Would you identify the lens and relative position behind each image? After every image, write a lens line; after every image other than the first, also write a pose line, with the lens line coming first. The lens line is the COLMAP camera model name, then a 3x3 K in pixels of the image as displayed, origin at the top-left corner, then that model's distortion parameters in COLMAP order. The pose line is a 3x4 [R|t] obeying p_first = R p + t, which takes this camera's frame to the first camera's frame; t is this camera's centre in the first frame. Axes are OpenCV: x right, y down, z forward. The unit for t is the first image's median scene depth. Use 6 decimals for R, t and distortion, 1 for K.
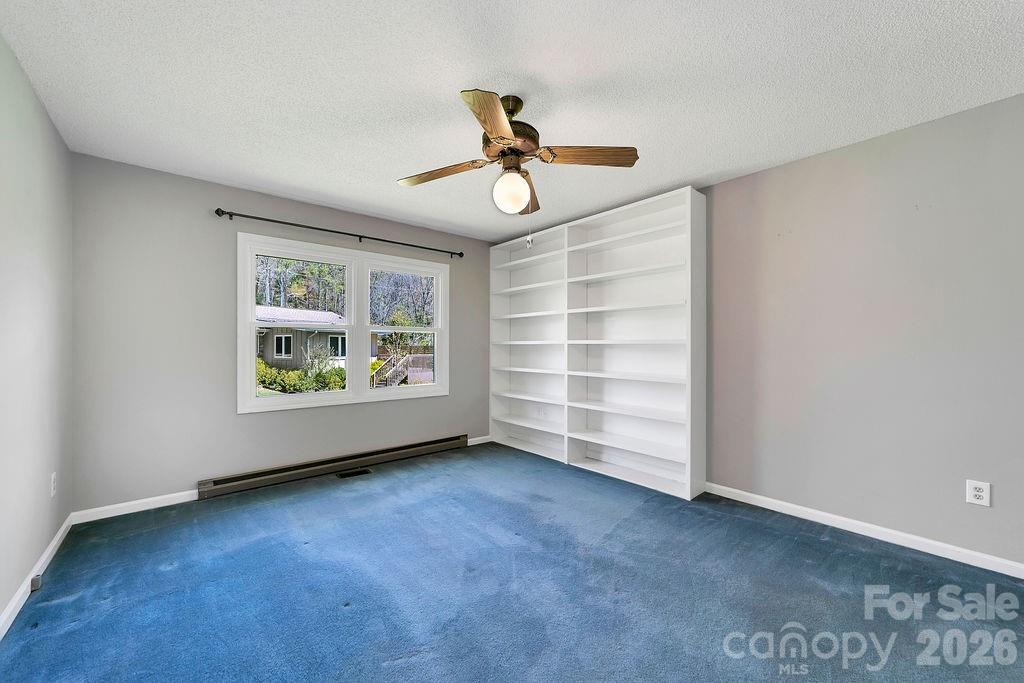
lens RADIAL K [[392.0, 0, 519.5], [0, 392.0, 344.4], [0, 0, 1]] dist [0.000451, 0.000186]
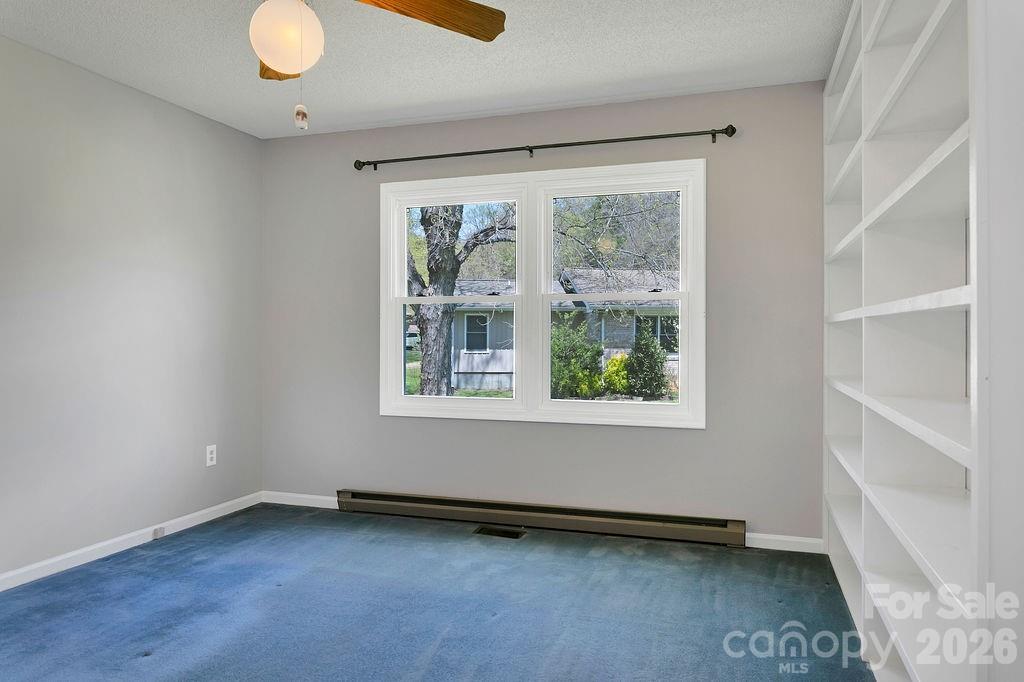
lens RADIAL K [[710.8, 0, 512.0], [0, 710.8, 341.0], [0, 0, 1]] dist [-0.007005, -0.001644]
pose [[0.503115, 0.007603, -0.864186, 0.580876], [0.004552, 0.999924, 0.011447, 0.011295], [0.864207, -0.009692, 0.503042, 0.459411]]
